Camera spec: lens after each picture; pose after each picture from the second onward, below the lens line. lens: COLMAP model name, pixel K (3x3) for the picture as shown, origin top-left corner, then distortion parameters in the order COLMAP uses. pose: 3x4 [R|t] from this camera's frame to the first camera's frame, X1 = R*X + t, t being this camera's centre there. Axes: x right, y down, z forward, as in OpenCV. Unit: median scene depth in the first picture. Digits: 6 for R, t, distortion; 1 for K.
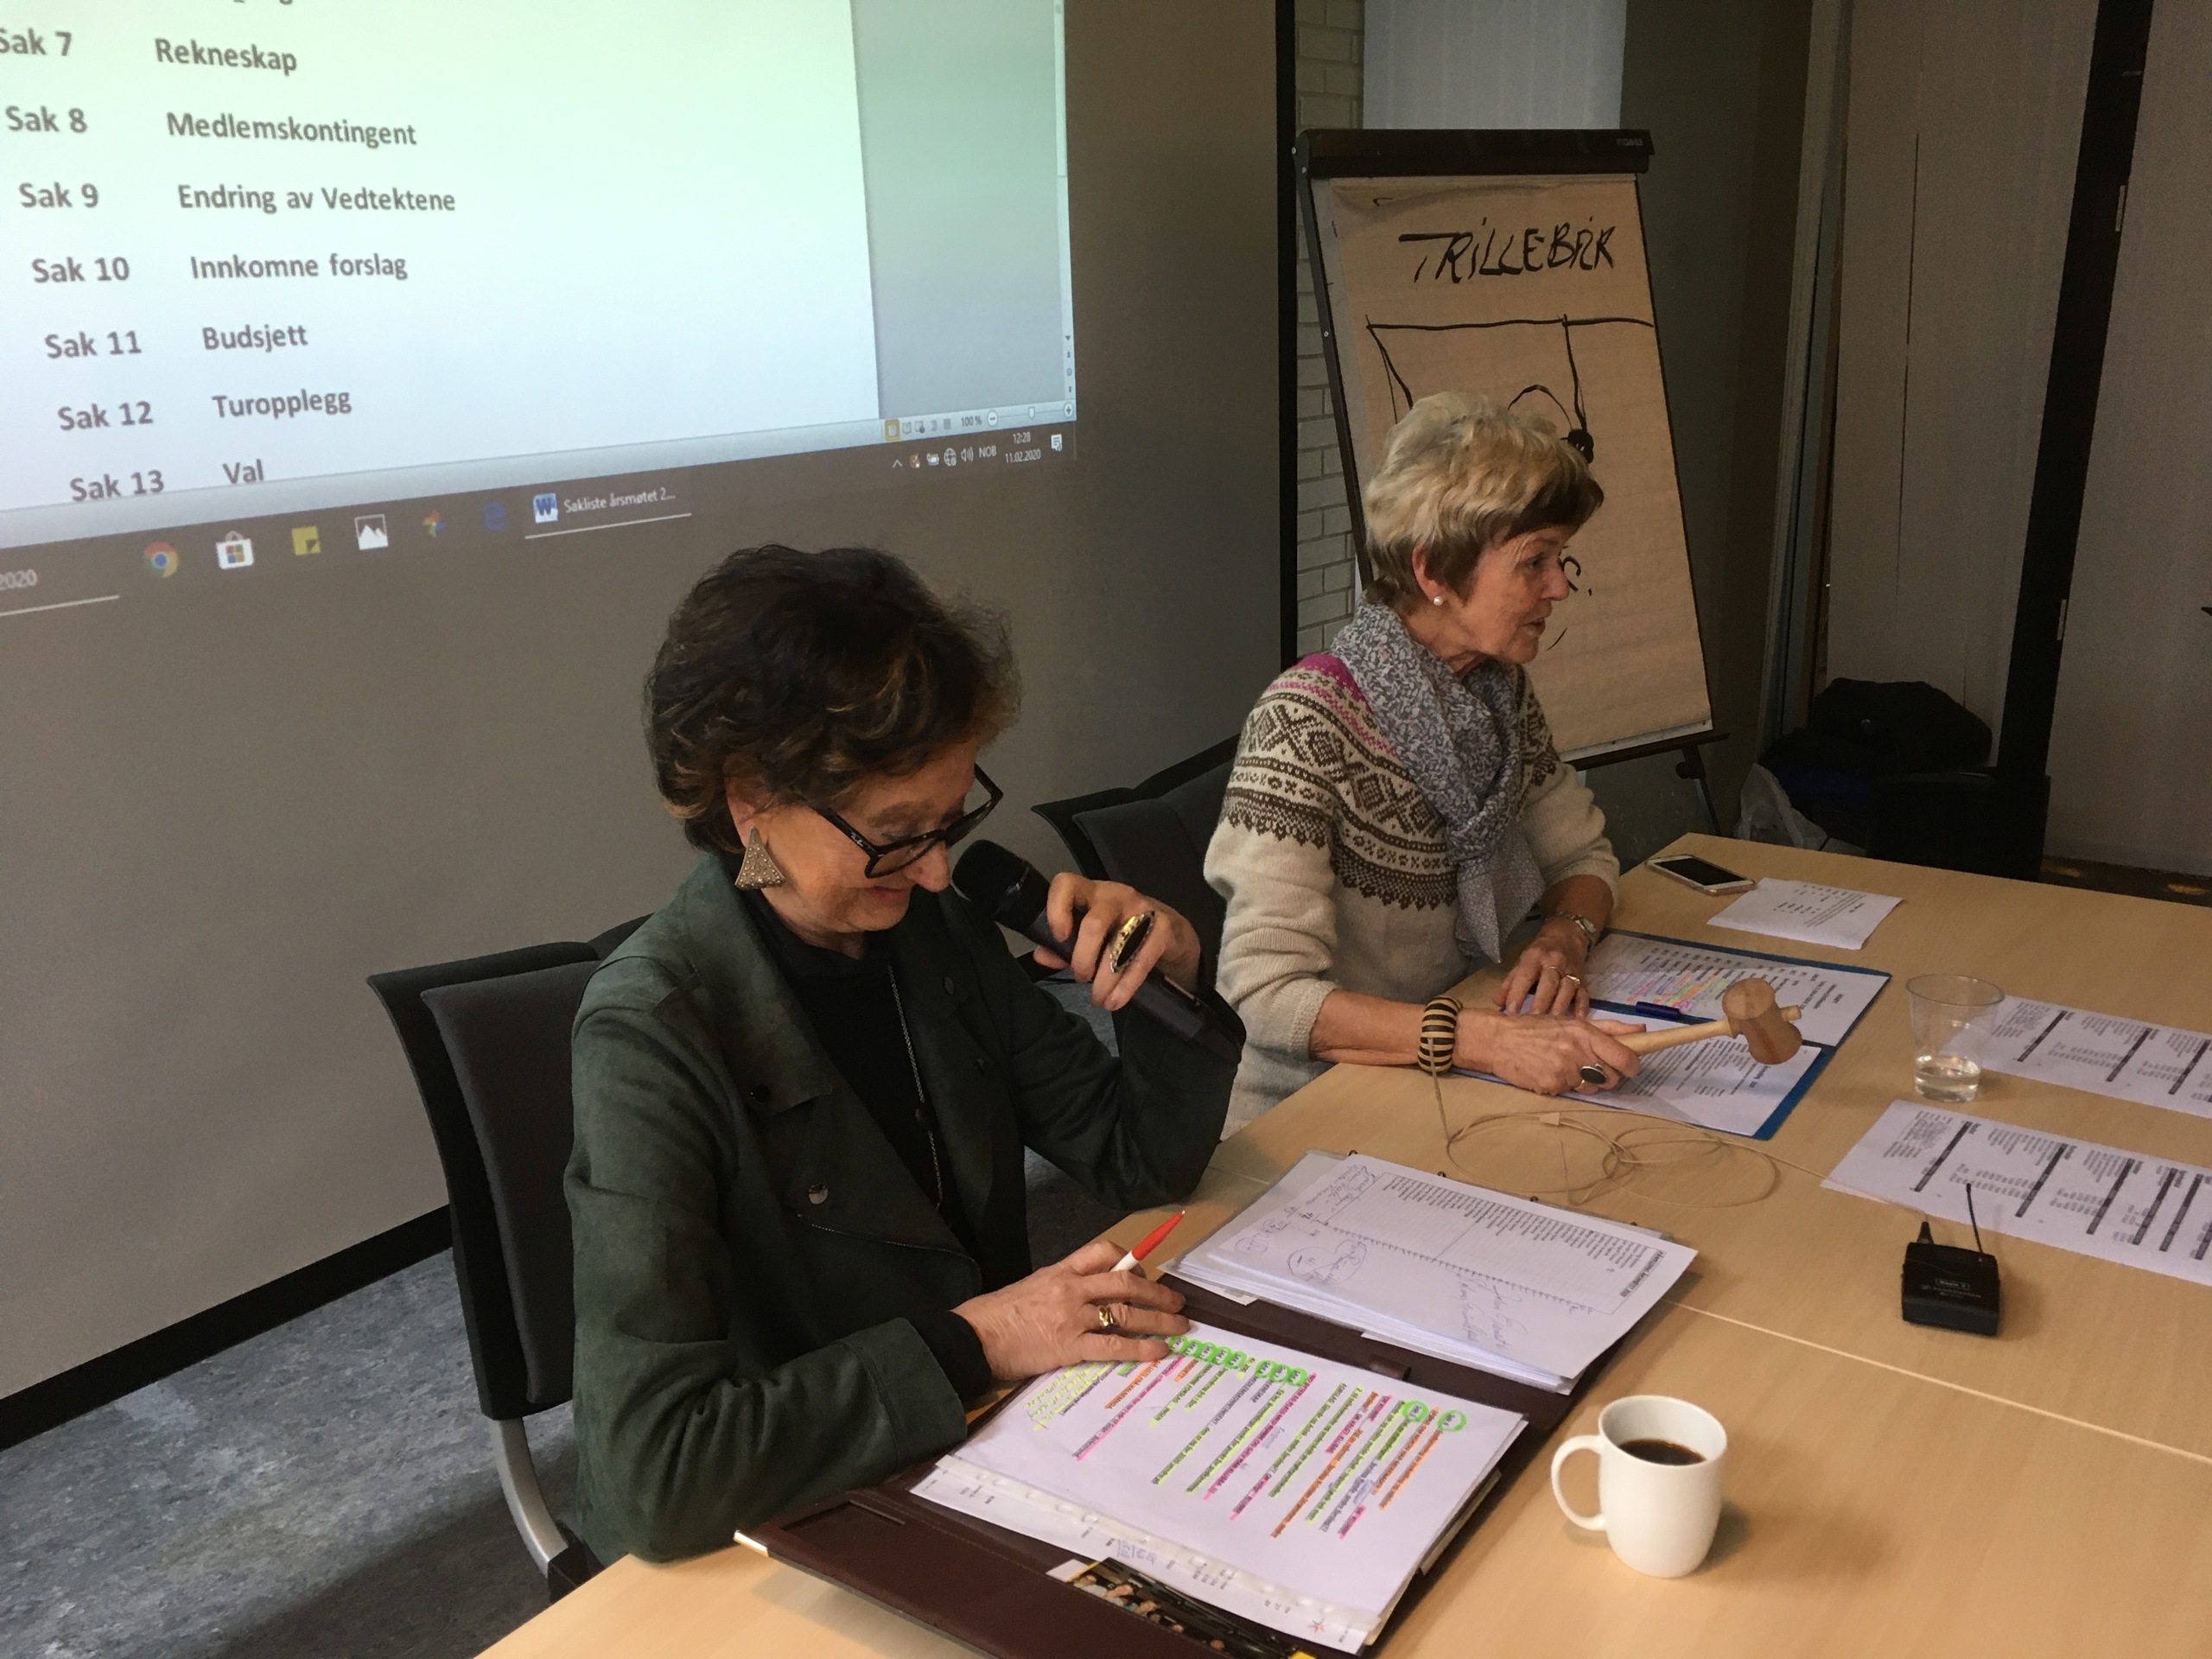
lens RADIAL K [[1968.1, 0, 1108.6], [0, 1968.1, 837.7], [0, 0, 1]] dist [0.119400, -0.171170]
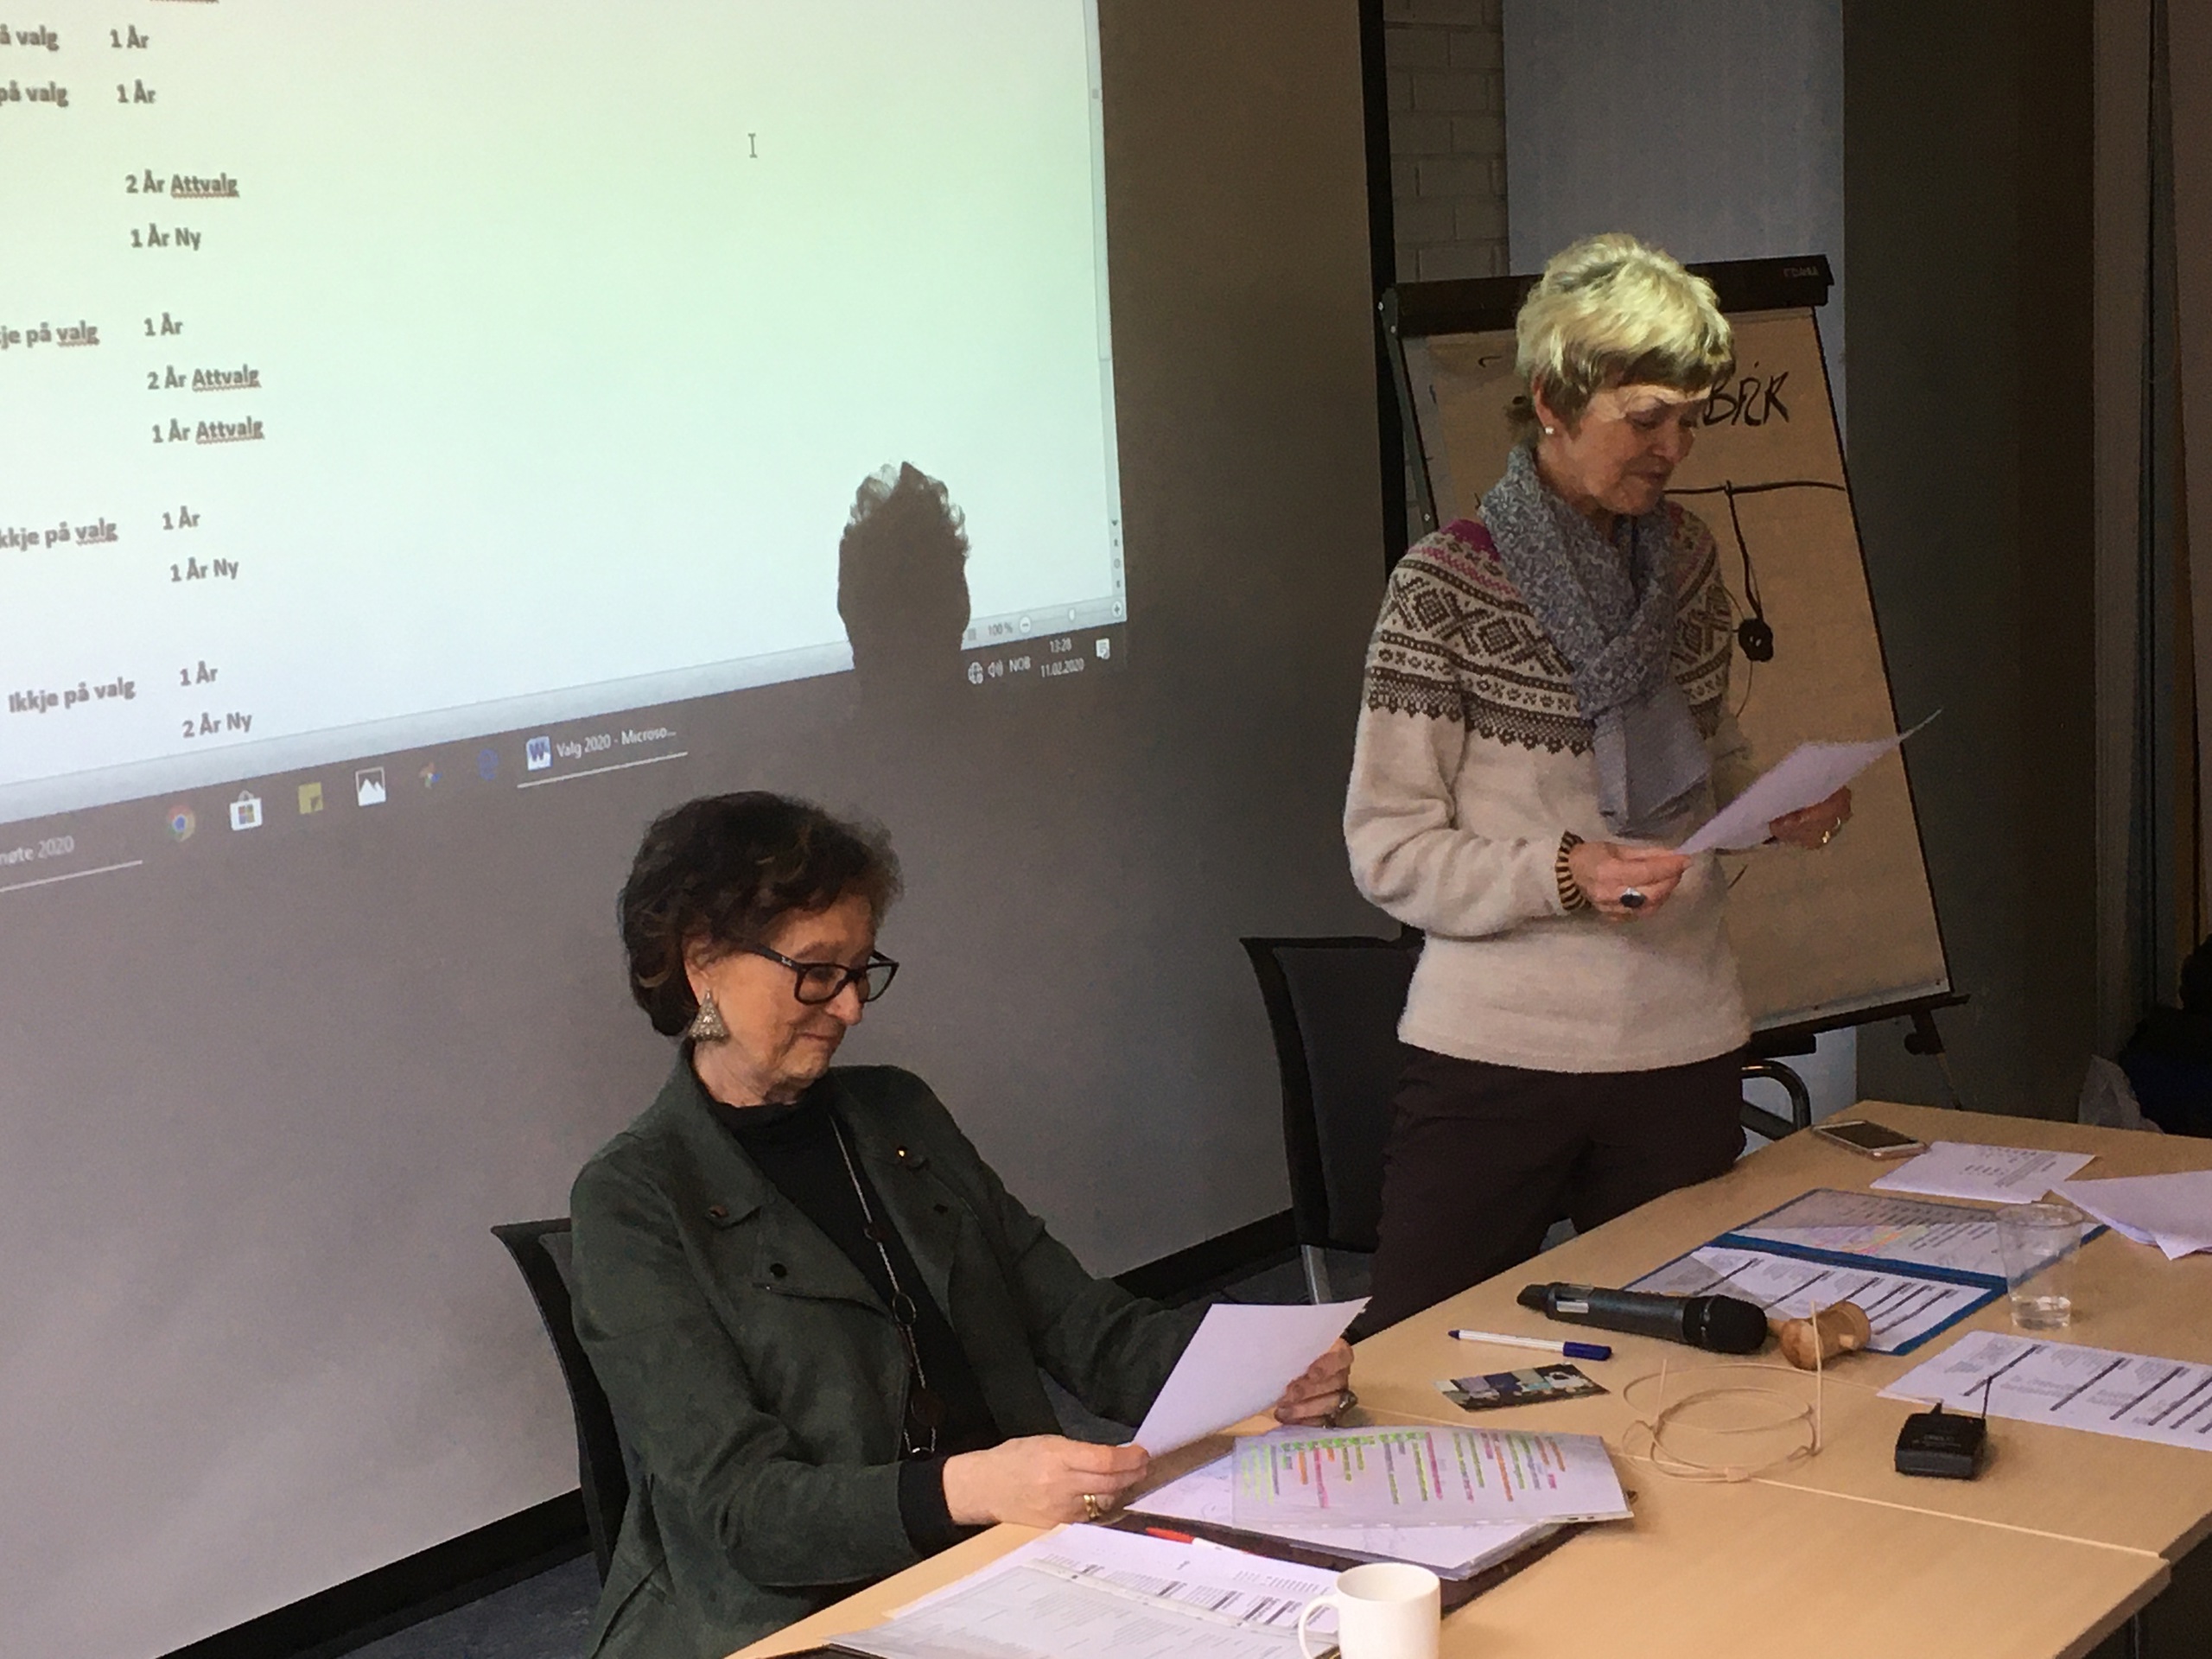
lens RADIAL K [[3498.3, 0, 1105.2], [0, 3498.3, 830.5], [0, 0, 1]] dist [0.017349, 0.037987]
pose [[0.999554, -0.021405, -0.020815, 0.004024], [0.018671, 0.992146, -0.123685, 0.072412], [0.023299, 0.123242, 0.992103, -0.585006]]
